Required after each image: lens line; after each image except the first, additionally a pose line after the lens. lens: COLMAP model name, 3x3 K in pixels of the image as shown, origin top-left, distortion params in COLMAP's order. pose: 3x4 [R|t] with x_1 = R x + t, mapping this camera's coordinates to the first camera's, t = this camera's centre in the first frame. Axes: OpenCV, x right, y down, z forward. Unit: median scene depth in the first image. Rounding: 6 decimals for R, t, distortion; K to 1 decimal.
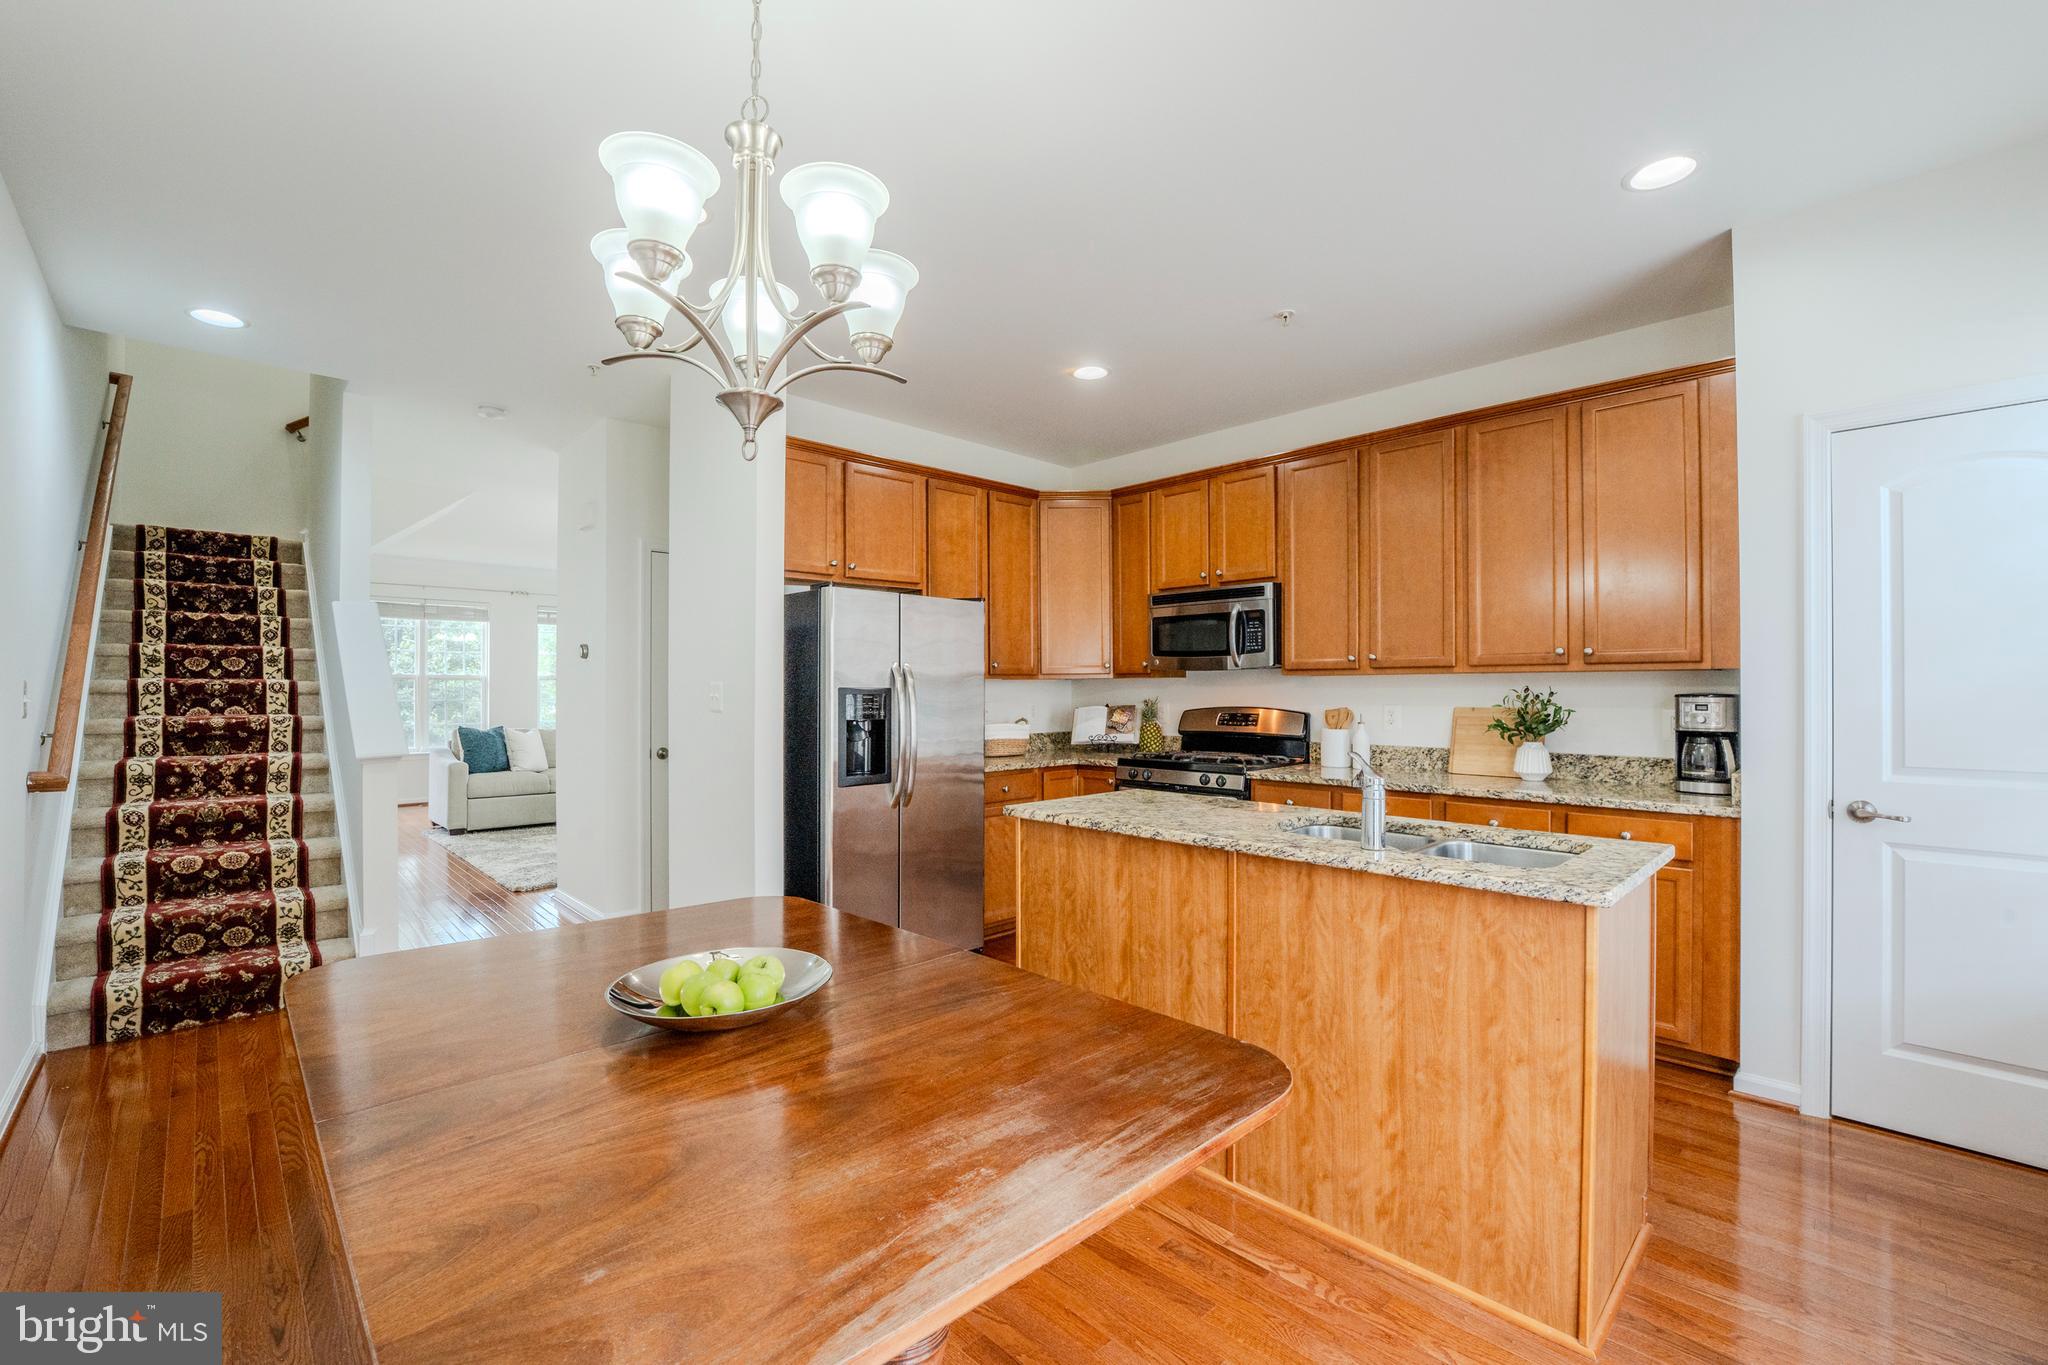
lens RADIAL K [[860.6, 0, 1018.1], [0, 860.6, 678.3], [0, 0, 1]] dist [-0.026169, 0.000017]
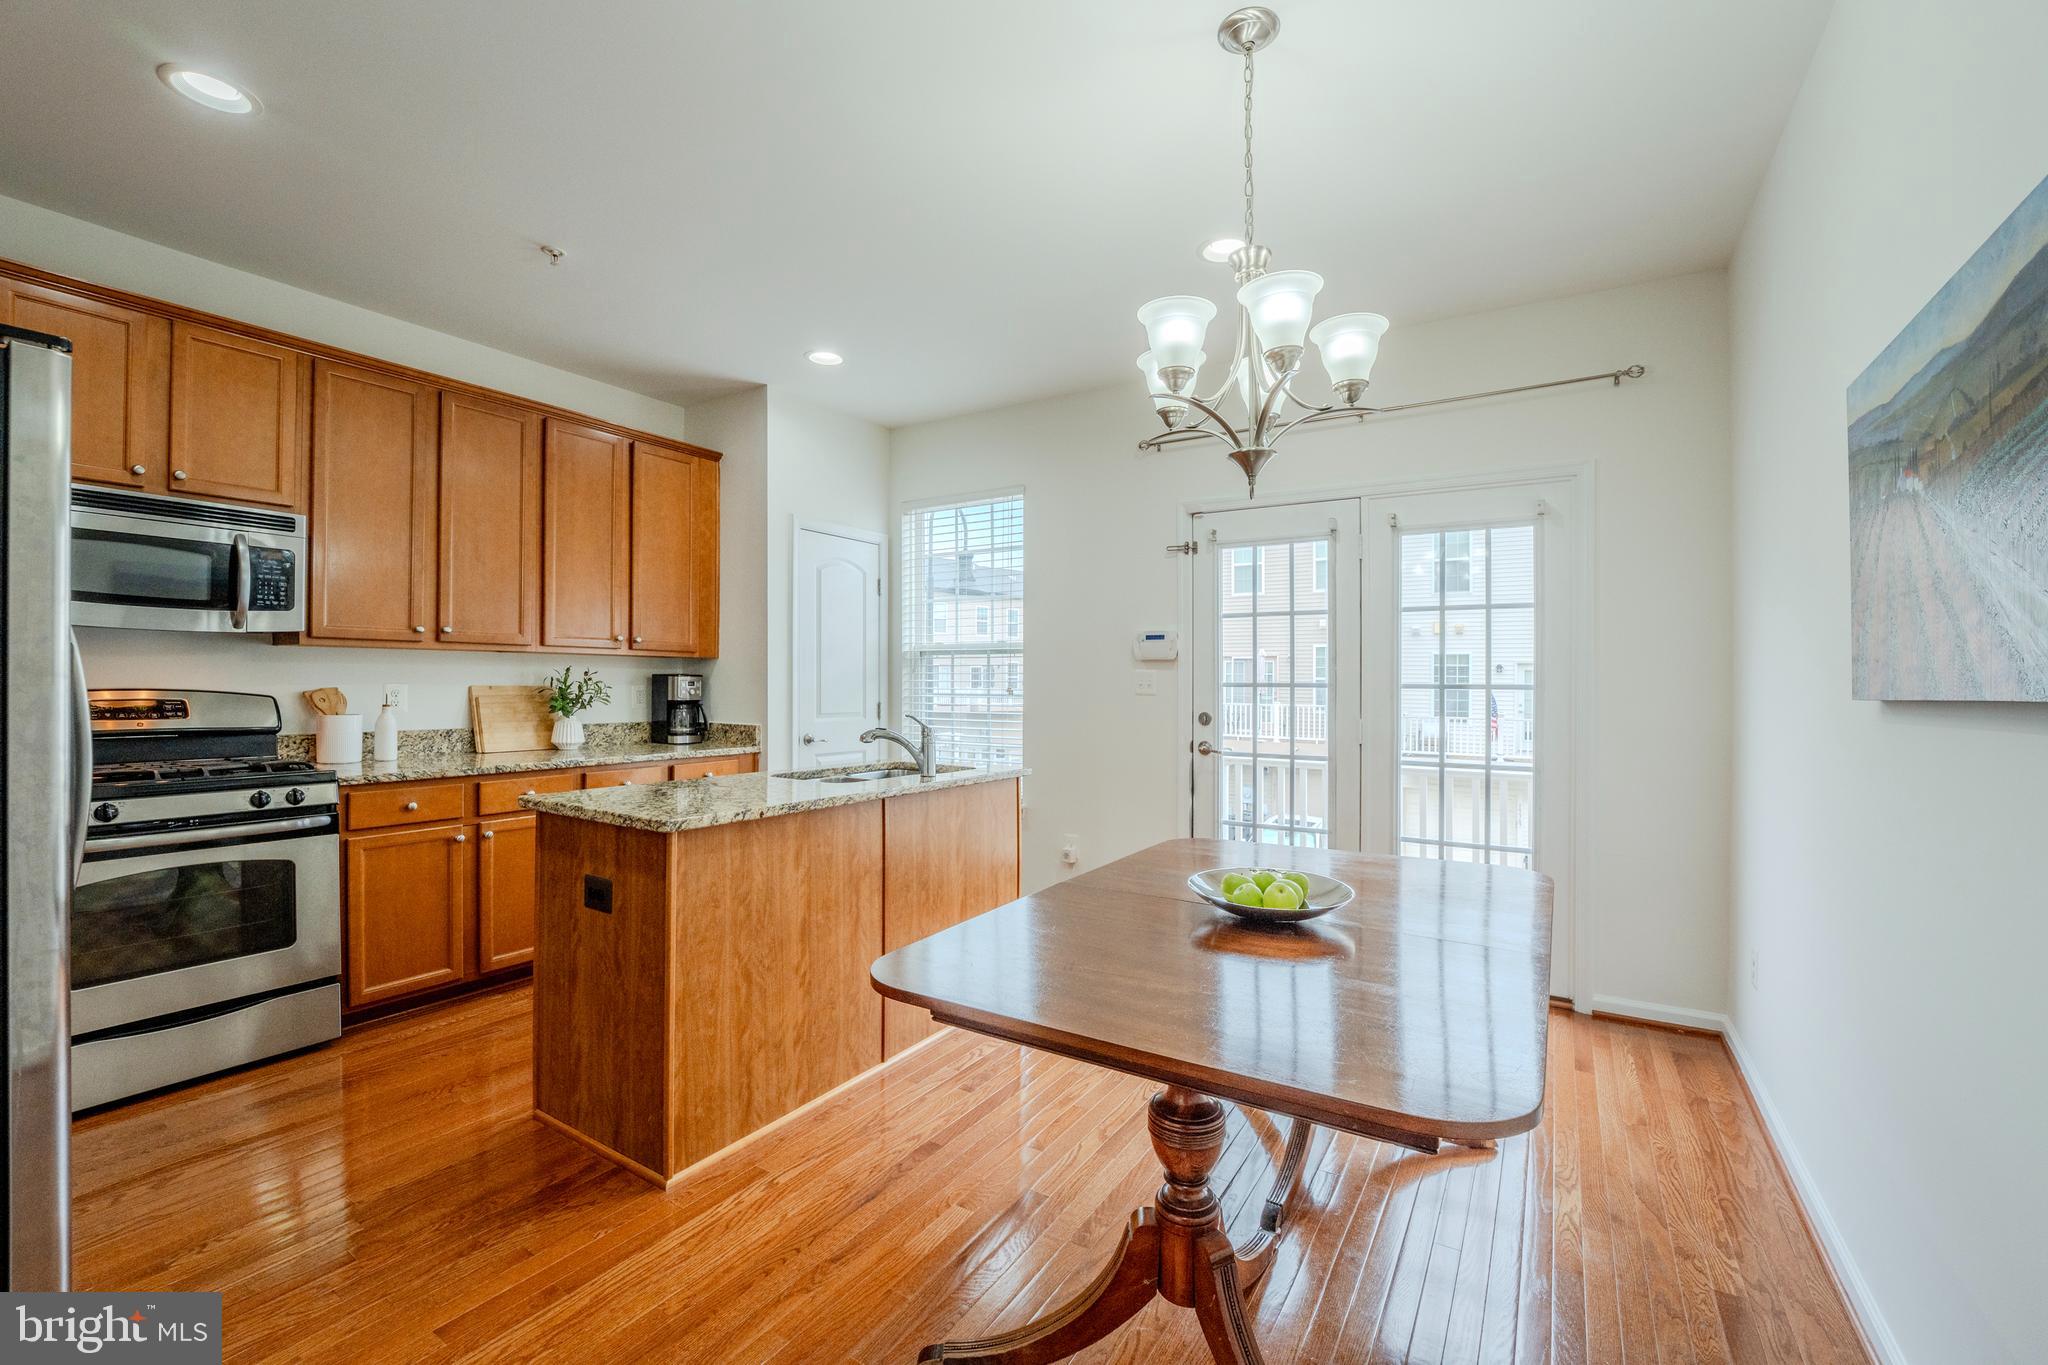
lens RADIAL K [[823.5, 0, 1024.0], [0, 823.5, 682.5], [0, 0, 1]] dist [-0.029981, 0.000162]
pose [[-0.233380, -0.004479, 0.972375, -0.548126], [-0.024721, 0.999694, -0.001328, 0.015929], [-0.972071, -0.024348, -0.233419, 0.615894]]
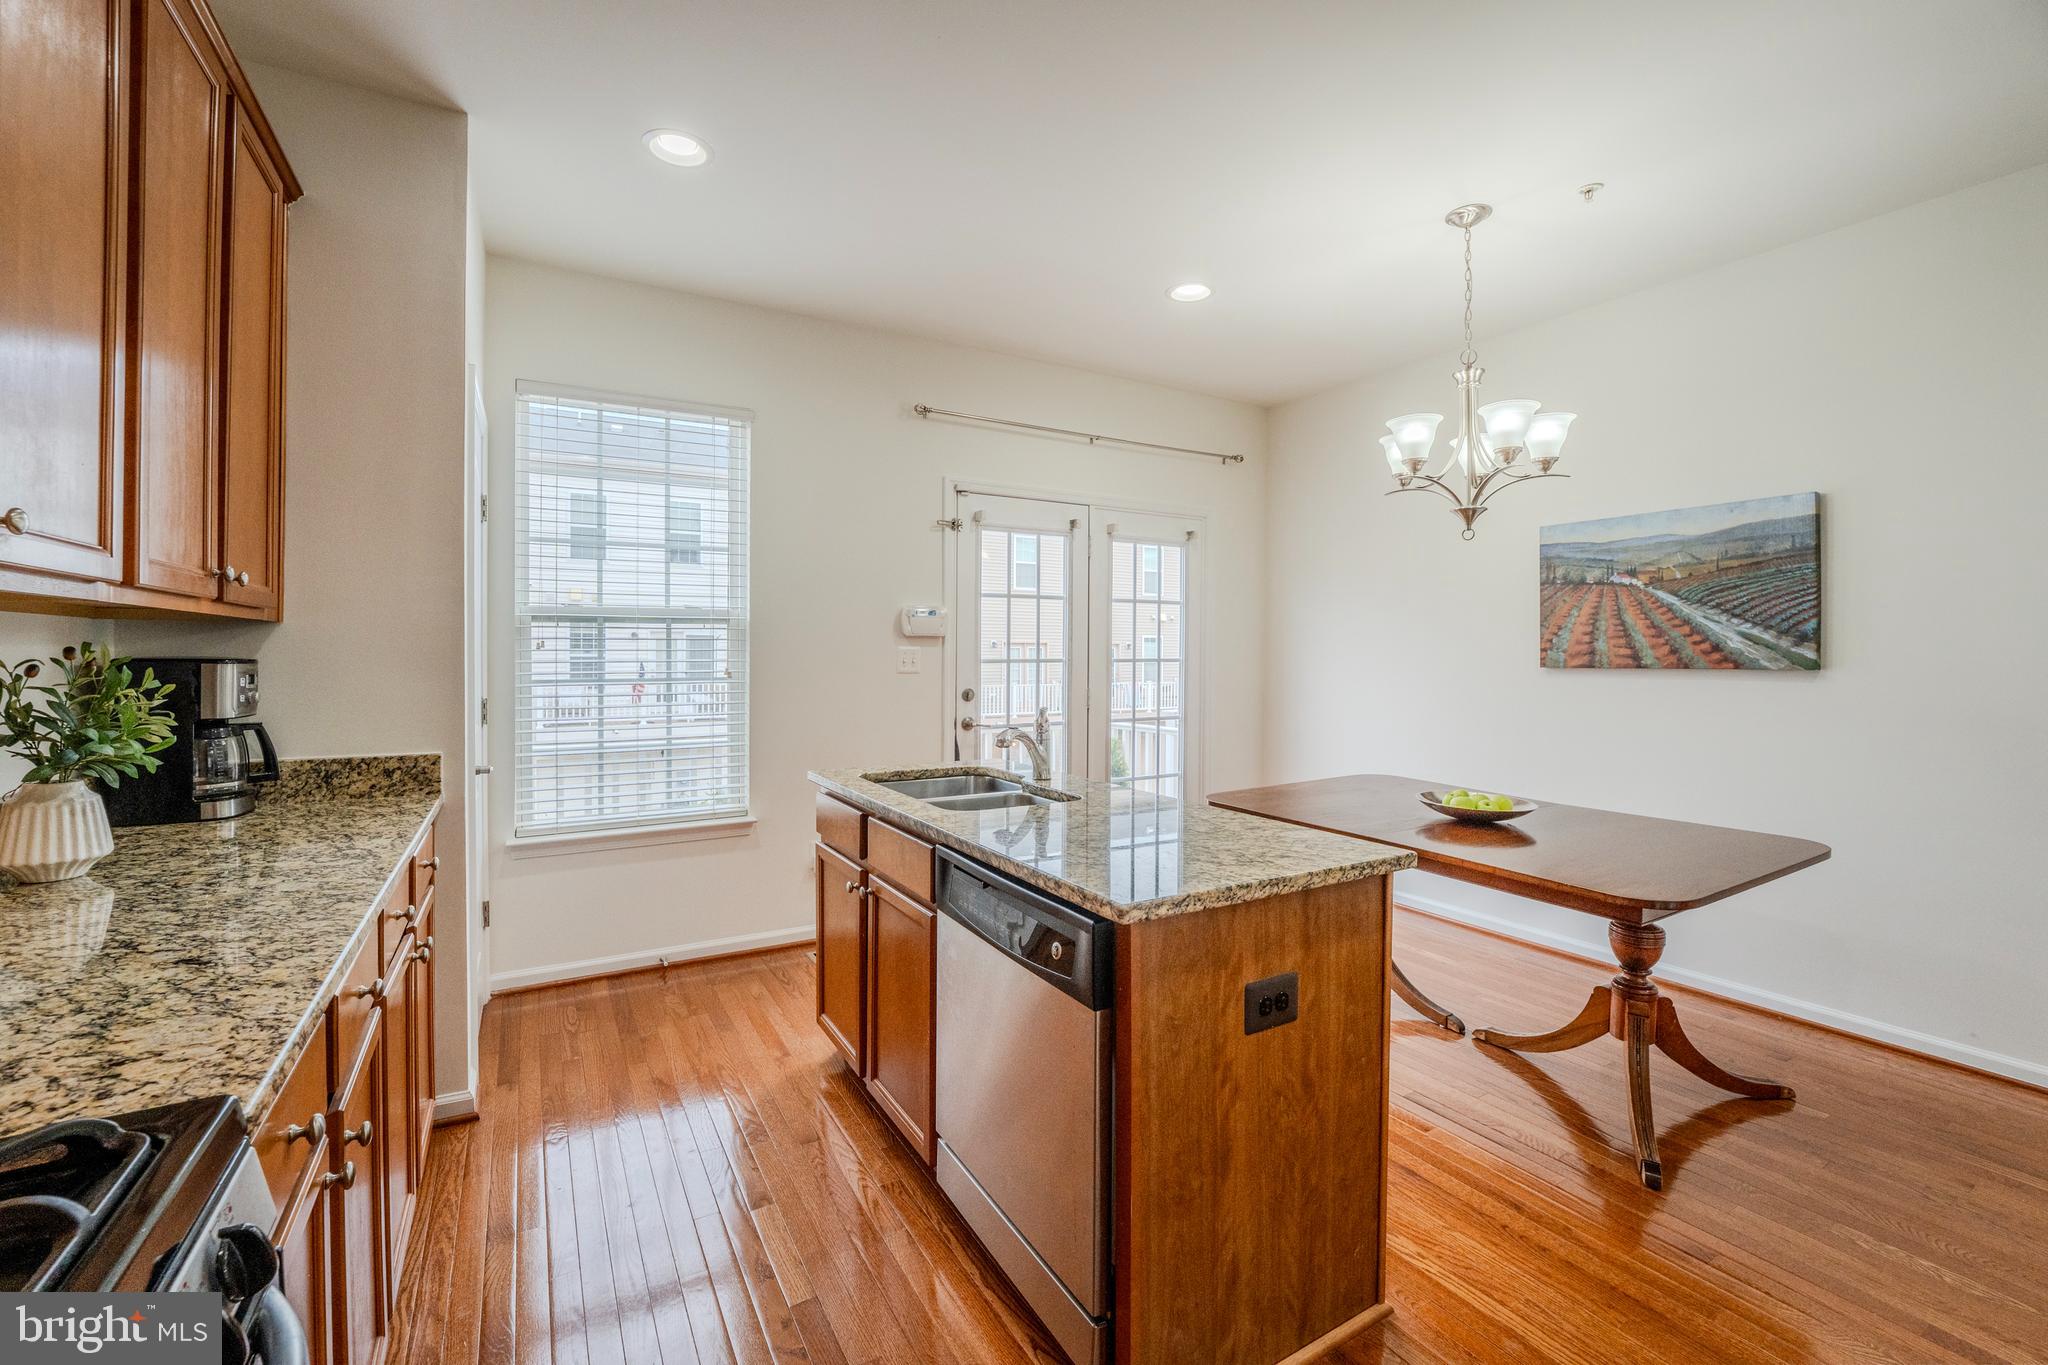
lens RADIAL K [[815.3, 0, 1011.7], [0, 815.3, 670.1], [0, 0, 1]] dist [-0.011115, -0.000007]
pose [[-0.964153, -0.010552, 0.265137, 0.073120], [-0.008980, 0.999934, 0.007141, 0.014779], [-0.265195, 0.004504, -0.964184, 1.146220]]
